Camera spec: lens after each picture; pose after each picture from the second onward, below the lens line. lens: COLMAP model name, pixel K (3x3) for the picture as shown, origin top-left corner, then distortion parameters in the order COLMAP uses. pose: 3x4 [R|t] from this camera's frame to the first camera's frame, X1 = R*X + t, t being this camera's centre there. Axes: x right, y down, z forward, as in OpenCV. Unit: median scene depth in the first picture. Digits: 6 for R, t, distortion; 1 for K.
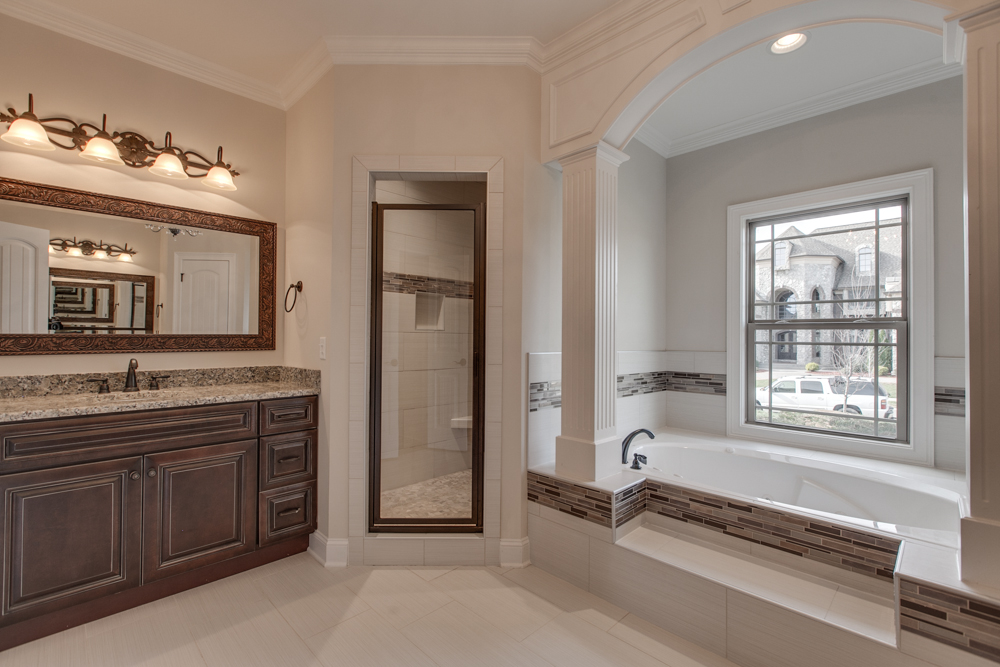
lens RADIAL K [[447.2, 0, 495.4], [0, 447.2, 331.3], [0, 0, 1]] dist [0.001656, -0.000769]
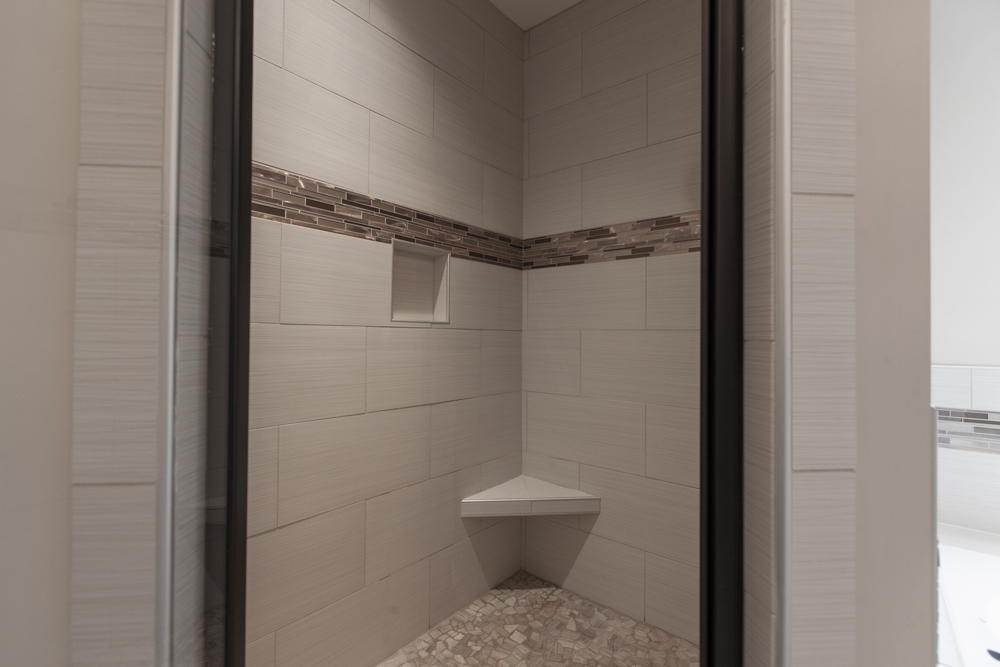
lens RADIAL K [[447.2, 0, 495.4], [0, 447.2, 331.3], [0, 0, 1]] dist [0.001656, -0.000769]
pose [[0.995896, 0.000894, 0.090498, -0.164500], [-0.001050, 0.999998, 0.001673, 0.008806], [-0.090497, -0.001761, 0.995895, 0.765671]]
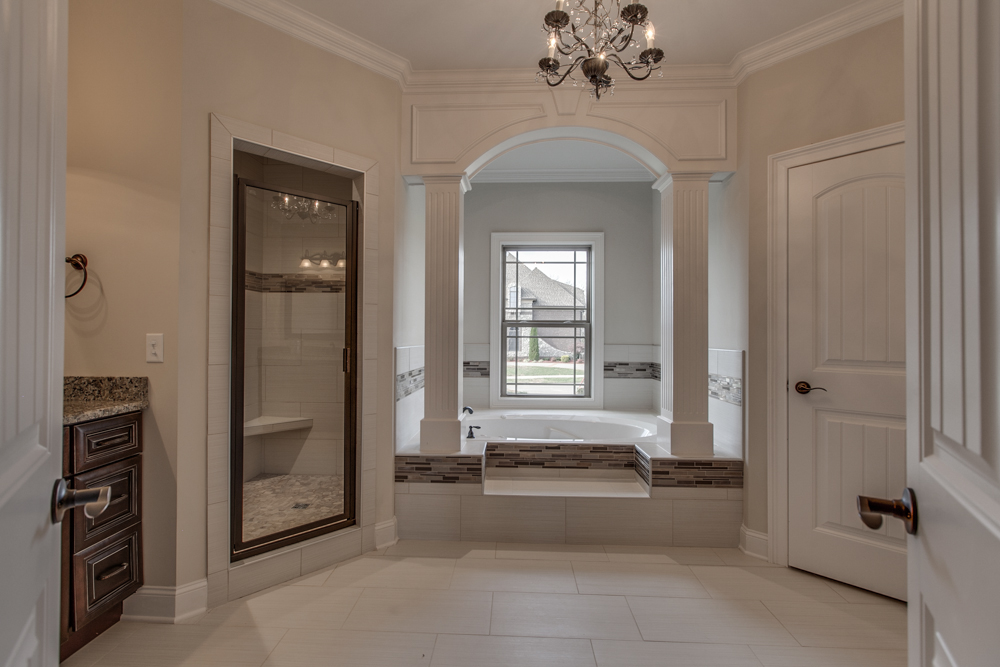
lens RADIAL K [[447.2, 0, 495.4], [0, 447.2, 331.3], [0, 0, 1]] dist [0.001656, -0.000769]
pose [[0.734142, 0.001054, 0.678995, -0.471912], [-0.008229, 0.999939, 0.007345, -0.001142], [-0.678946, -0.010980, 0.734106, 0.035841]]
